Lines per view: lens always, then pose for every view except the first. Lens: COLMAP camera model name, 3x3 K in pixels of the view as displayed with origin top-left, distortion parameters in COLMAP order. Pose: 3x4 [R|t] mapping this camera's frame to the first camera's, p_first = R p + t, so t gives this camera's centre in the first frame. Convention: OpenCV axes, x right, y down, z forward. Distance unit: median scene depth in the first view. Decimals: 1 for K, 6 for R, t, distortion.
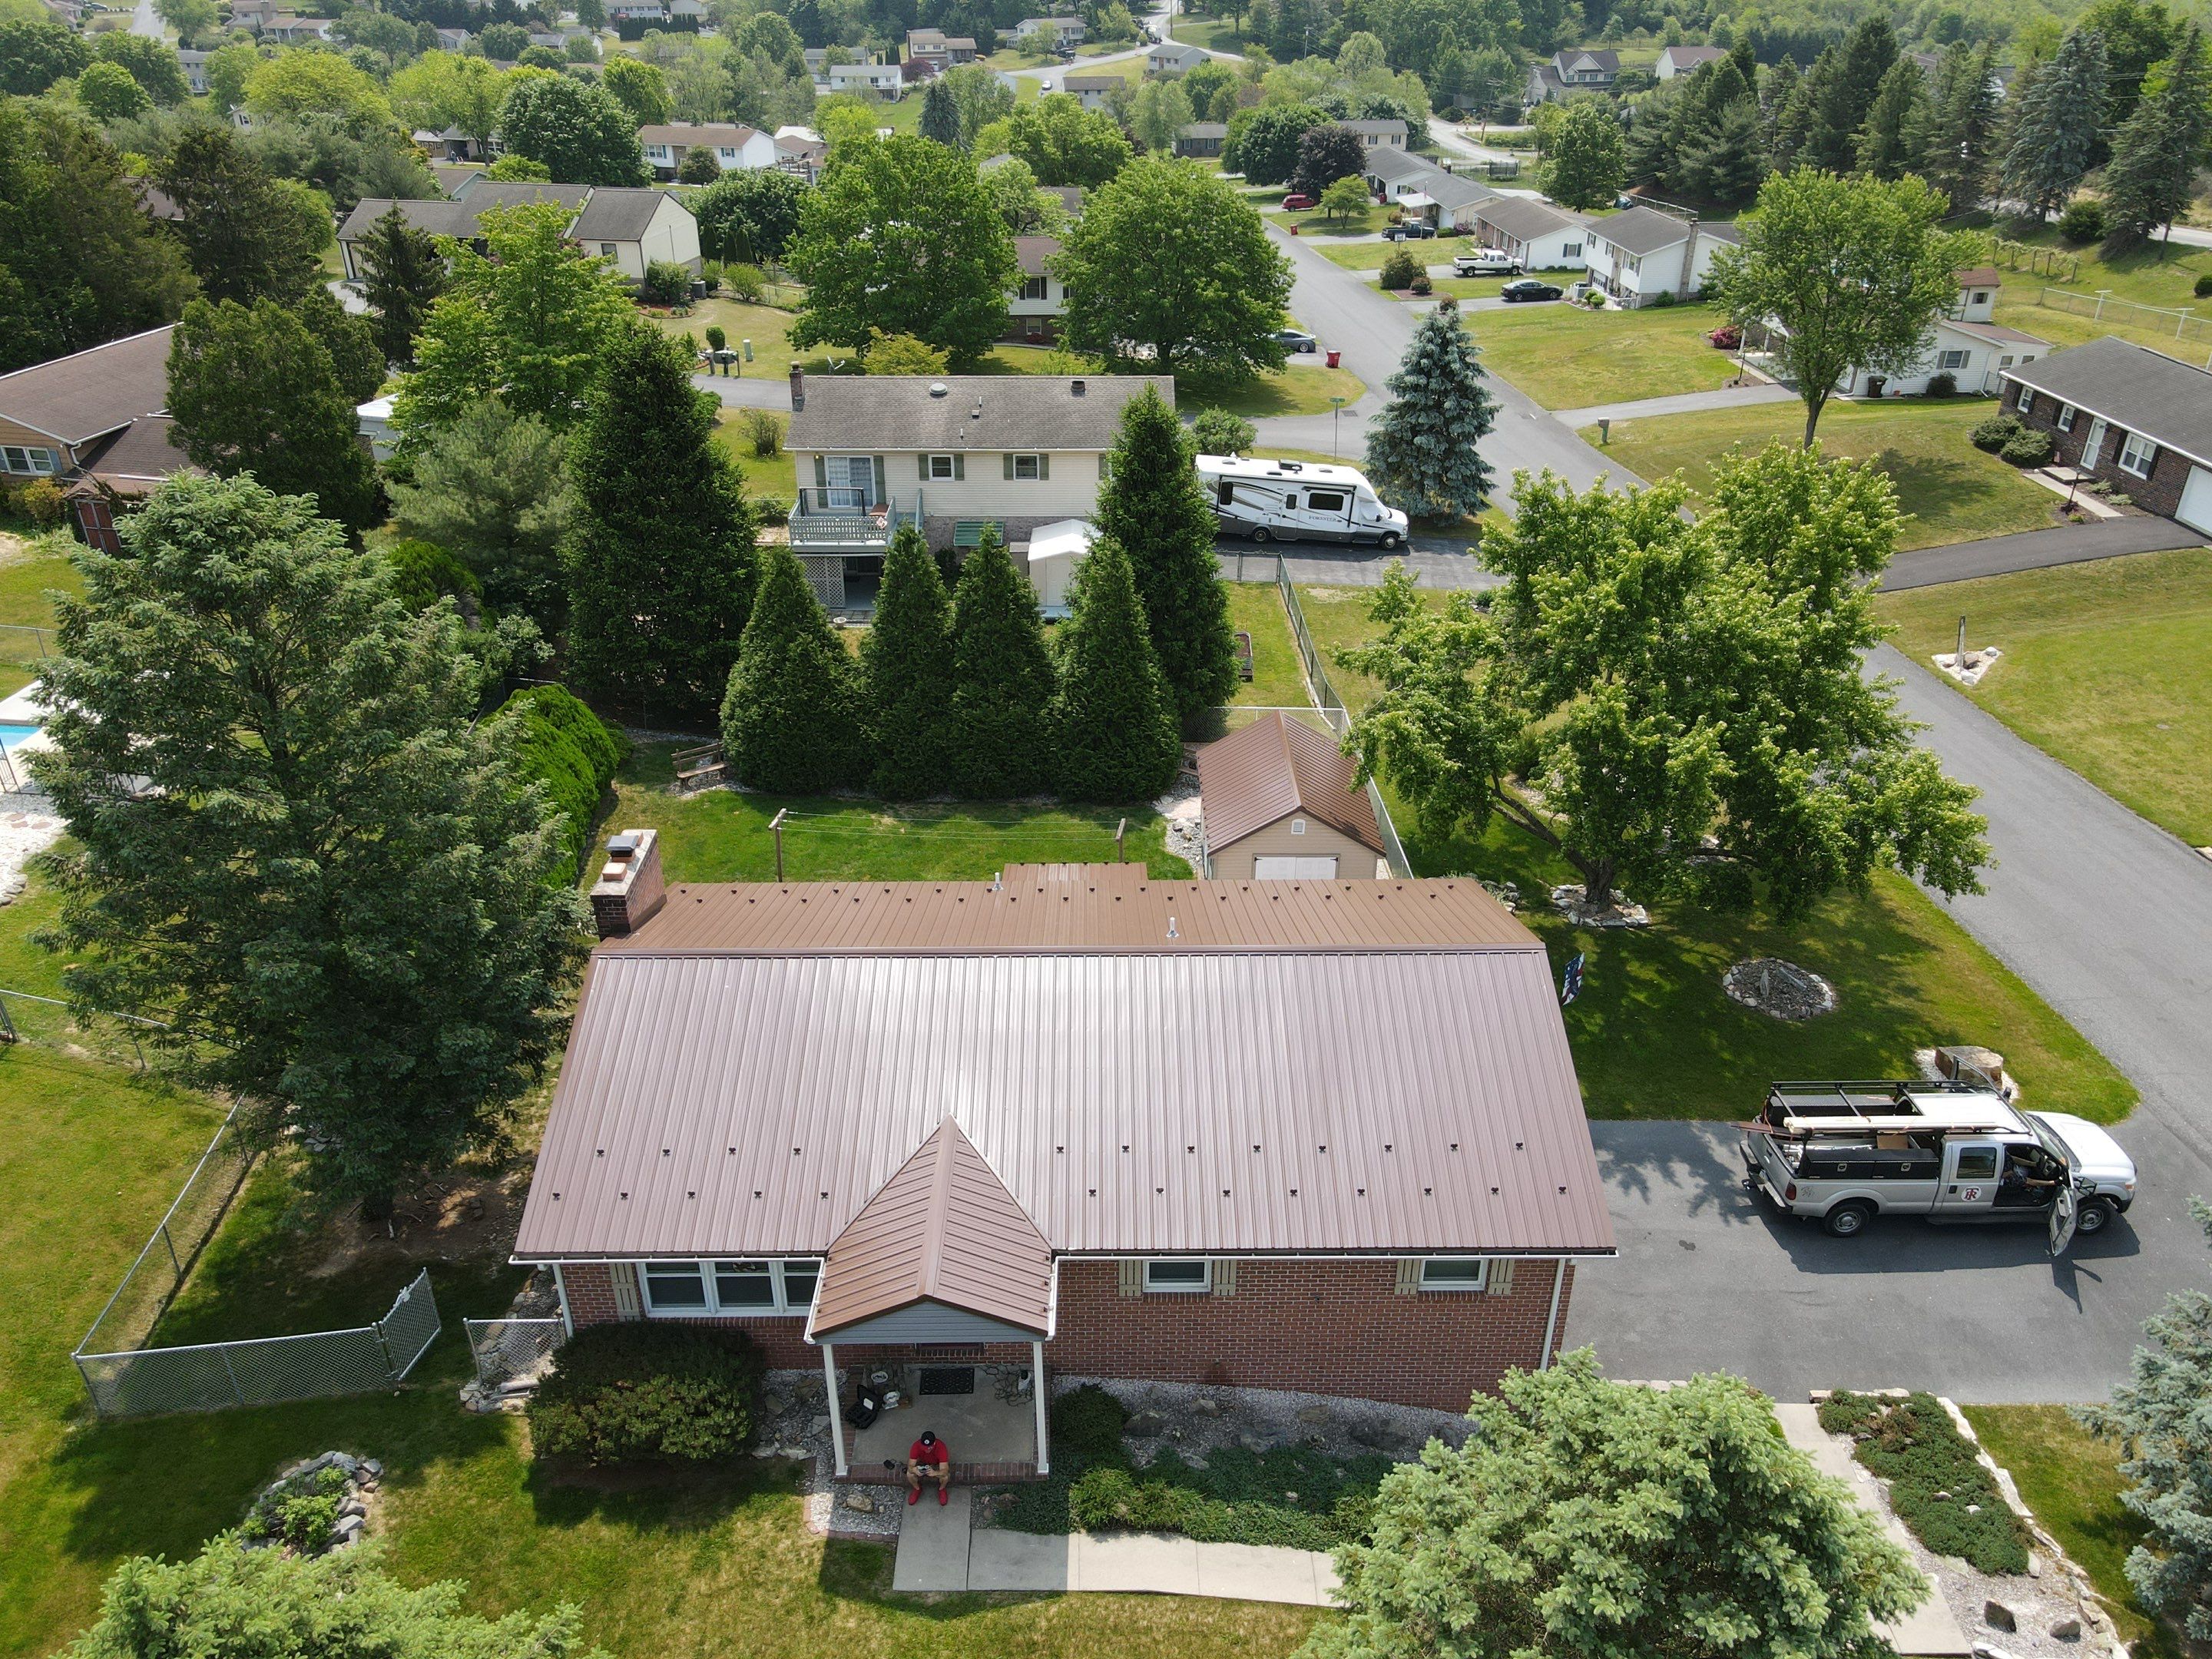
lens RADIAL K [[1616.8, 0, 1098.0], [0, 1616.8, 831.0], [0, 0, 1]] dist [0.010207, 0.009397]
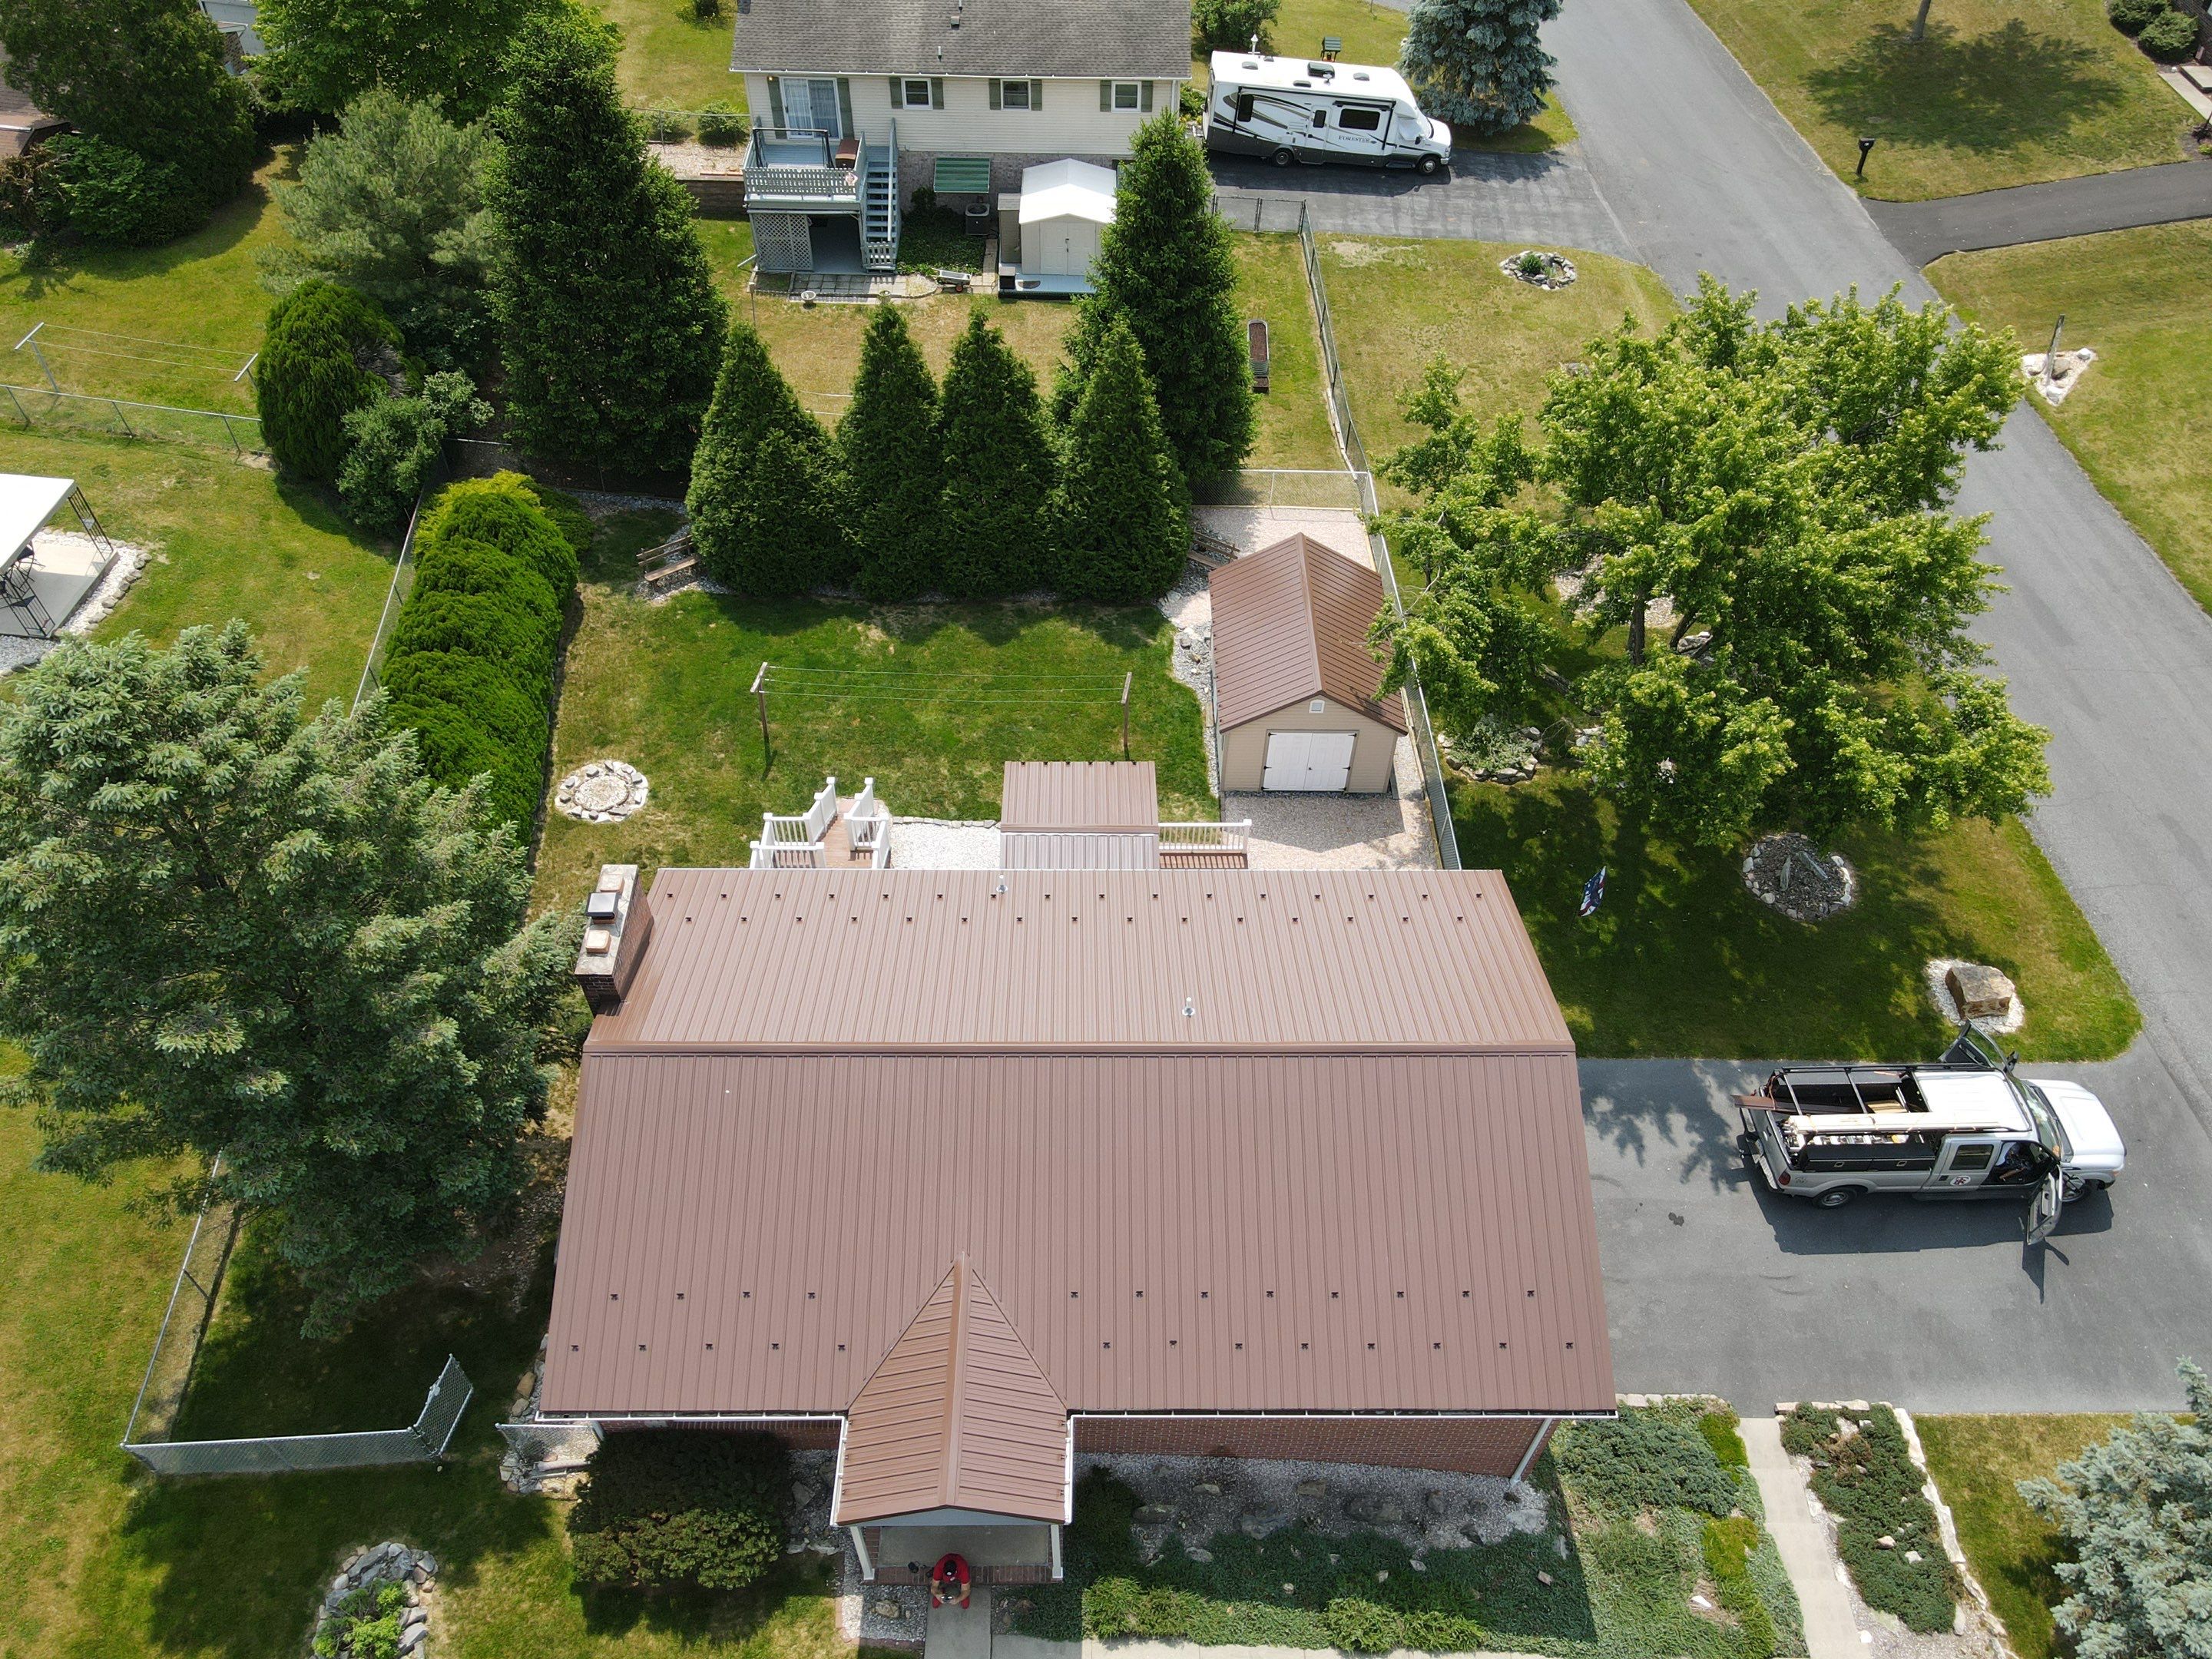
lens RADIAL K [[1616.8, 0, 1098.2], [0, 1616.8, 828.6], [0, 0, 1]] dist [0.010207, 0.009397]
pose [[0.999899, 0.006970, 0.012421, -0.015312], [-0.010796, 0.939717, 0.341784, -0.278462], [-0.009290, -0.341883, 0.939697, 0.103978]]
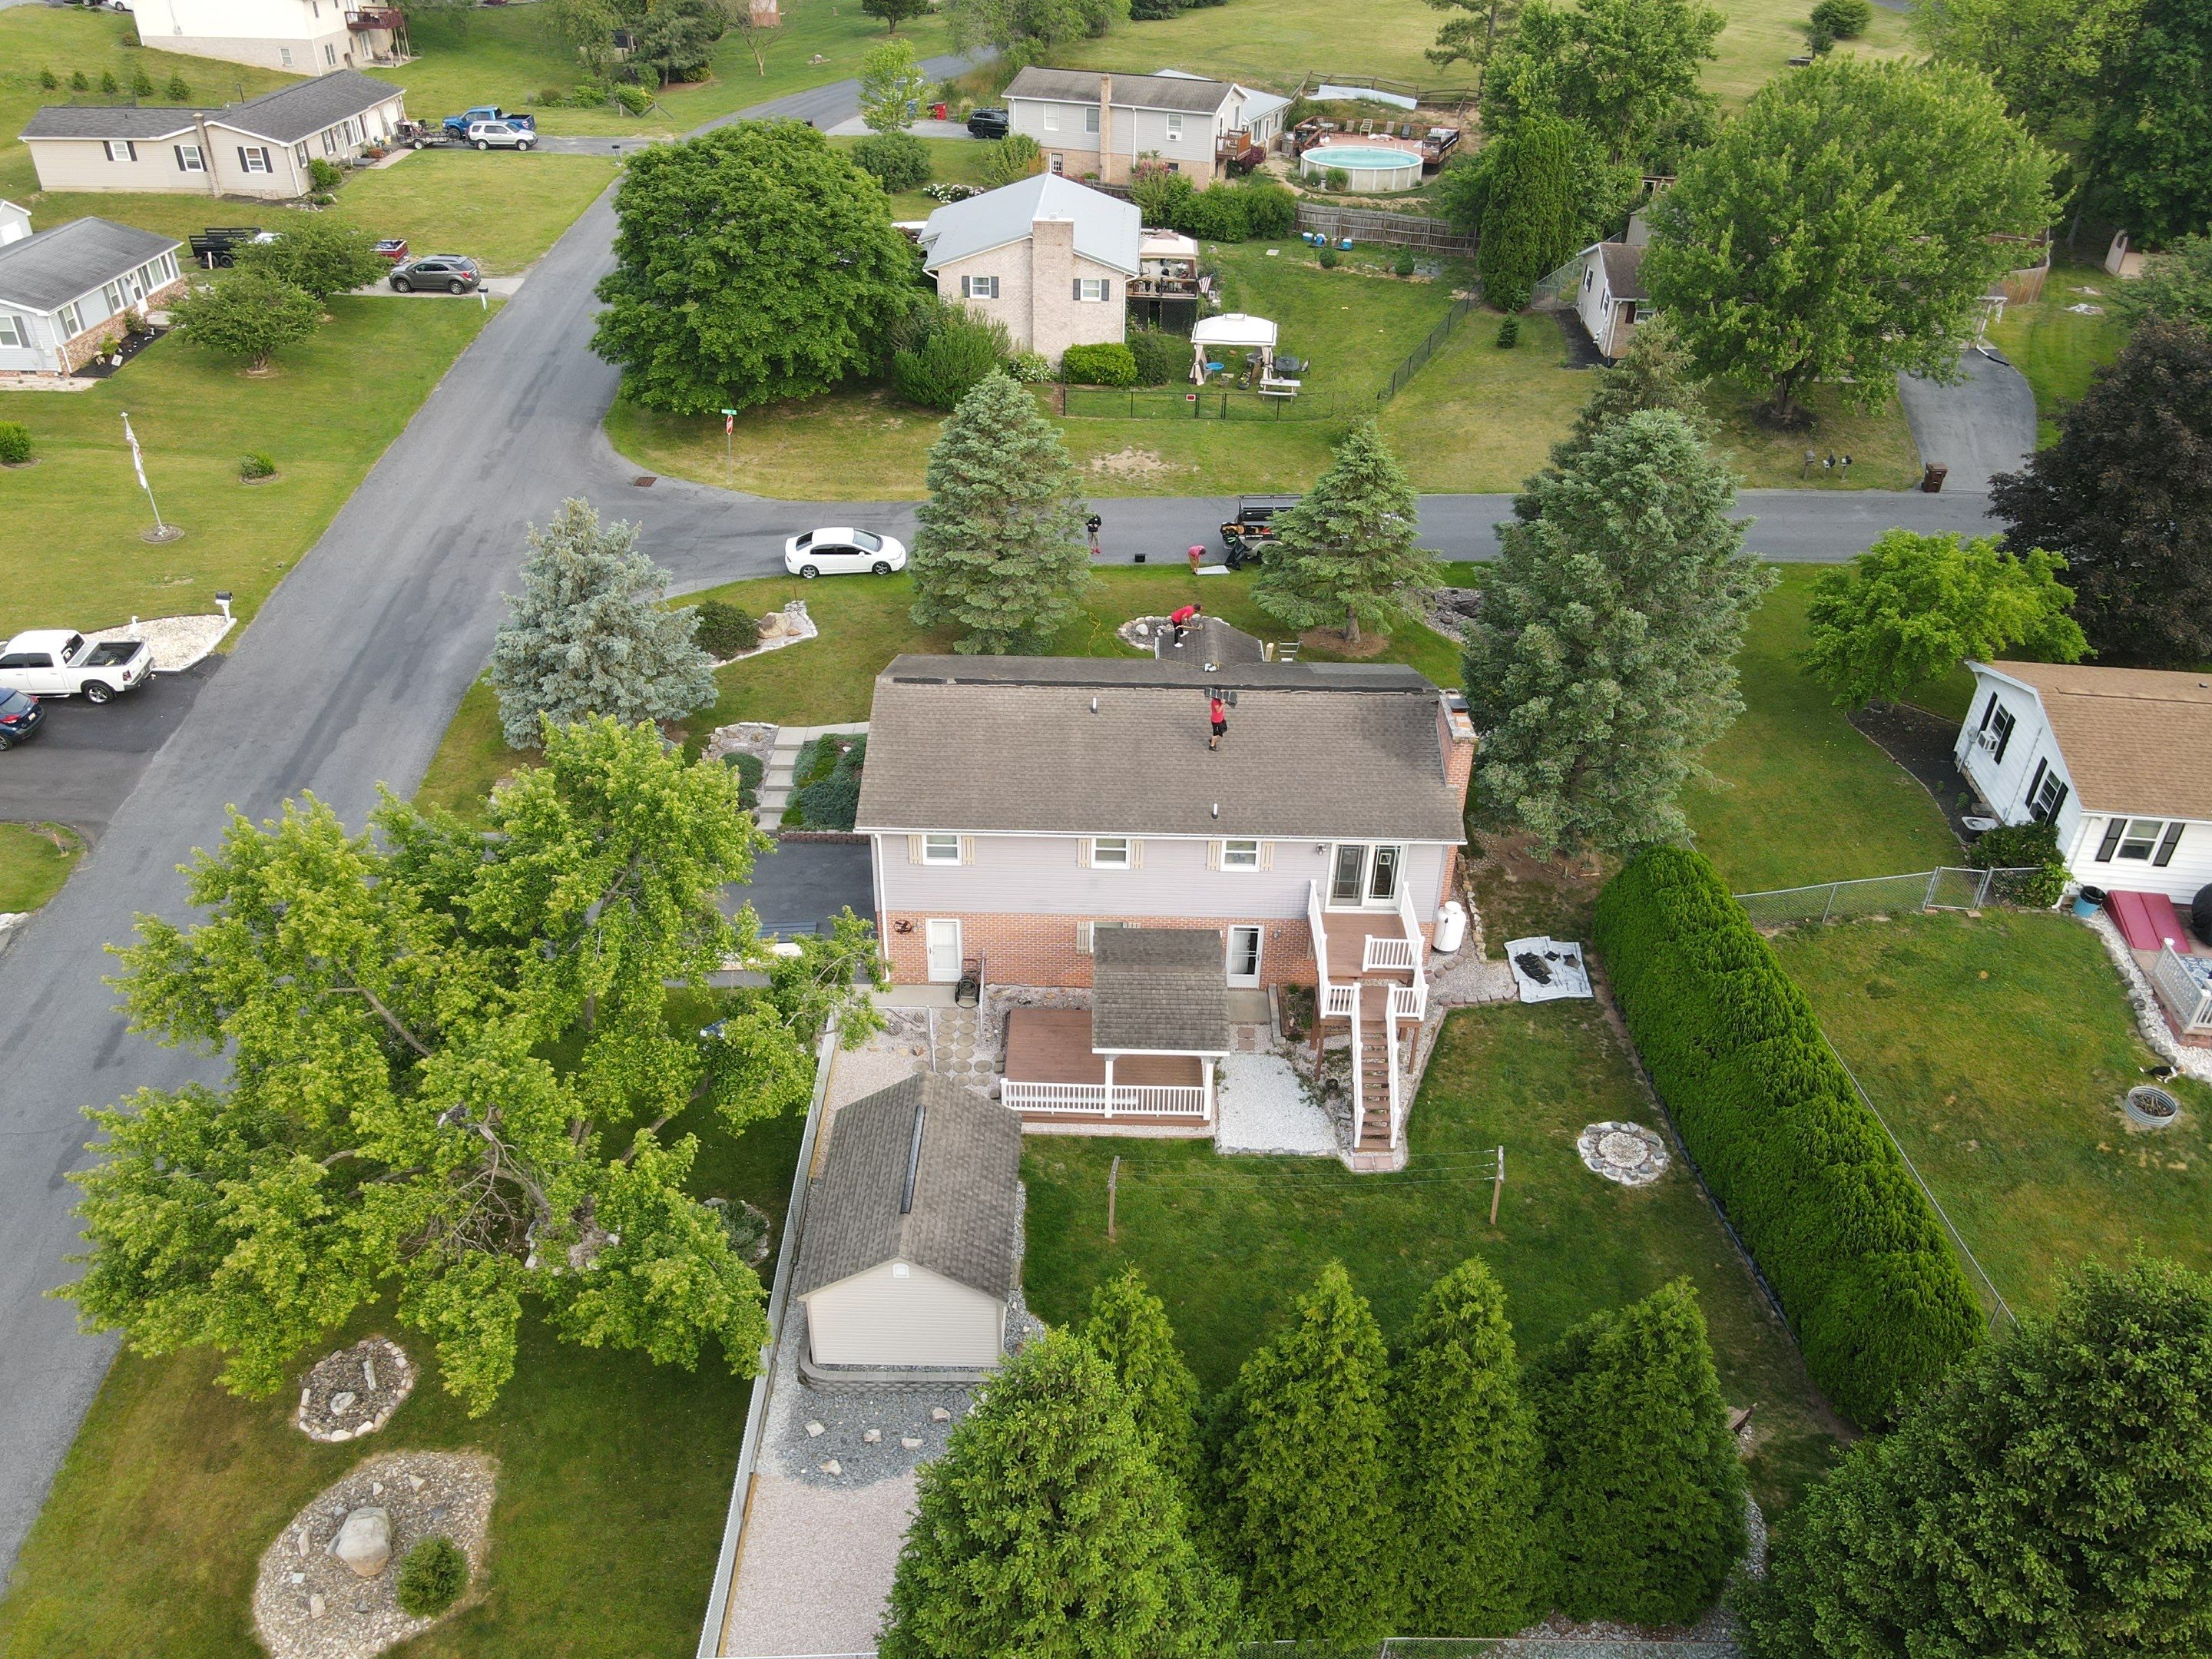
lens RADIAL K [[1616.8, 0, 1094.1], [0, 1616.8, 833.9], [0, 0, 1]] dist [0.010207, 0.009397]
pose [[-0.999810, -0.017587, 0.008384, 0.022887], [-0.000931, 0.472944, 0.881092, -0.985961], [-0.019461, 0.880917, -0.472870, 1.426880]]
